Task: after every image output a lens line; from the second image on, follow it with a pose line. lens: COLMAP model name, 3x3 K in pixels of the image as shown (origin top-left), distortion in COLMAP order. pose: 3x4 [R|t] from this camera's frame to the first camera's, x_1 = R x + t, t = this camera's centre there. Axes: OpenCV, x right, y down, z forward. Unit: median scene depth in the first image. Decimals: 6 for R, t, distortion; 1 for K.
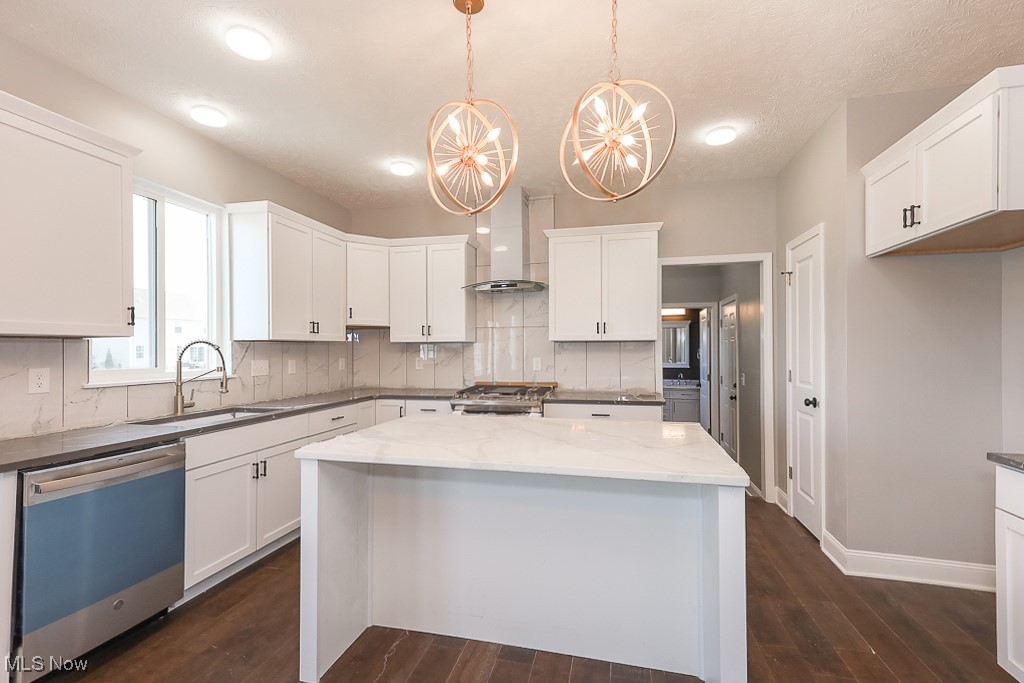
lens RADIAL K [[454.4, 0, 517.8], [0, 454.4, 349.4], [0, 0, 1]] dist [0.011659, 0.000034]
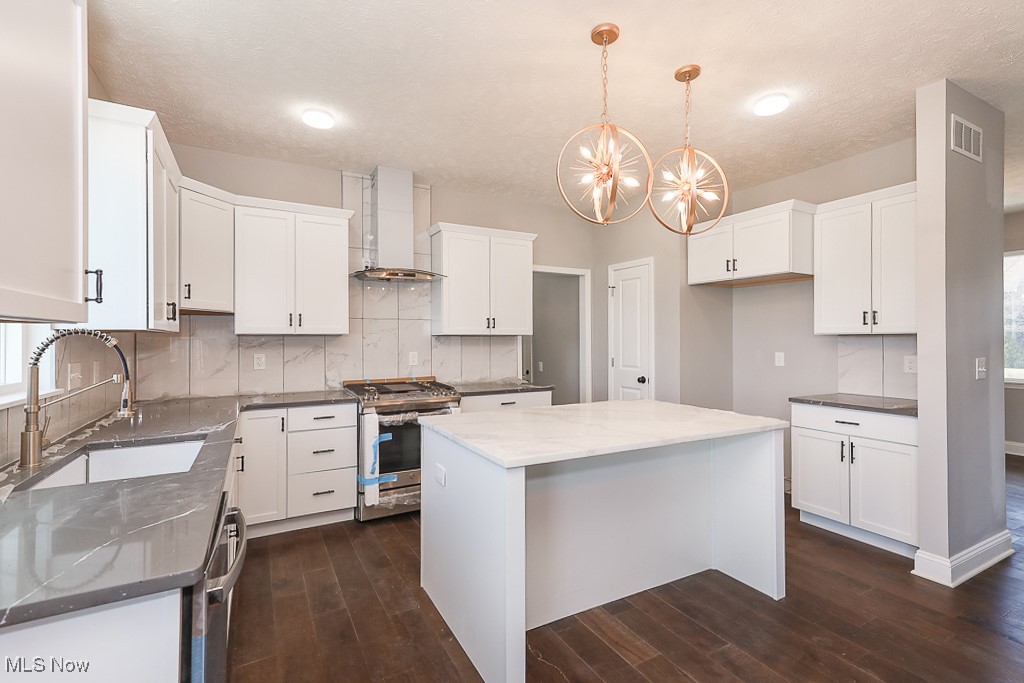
lens RADIAL K [[464.9, 0, 516.5], [0, 464.9, 338.8], [0, 0, 1]] dist [0.018291, -0.000047]
pose [[0.740741, 0.004297, 0.671777, -0.510583], [-0.000414, 0.999982, -0.005940, -0.003943], [-0.671791, 0.004121, 0.740729, 0.145221]]
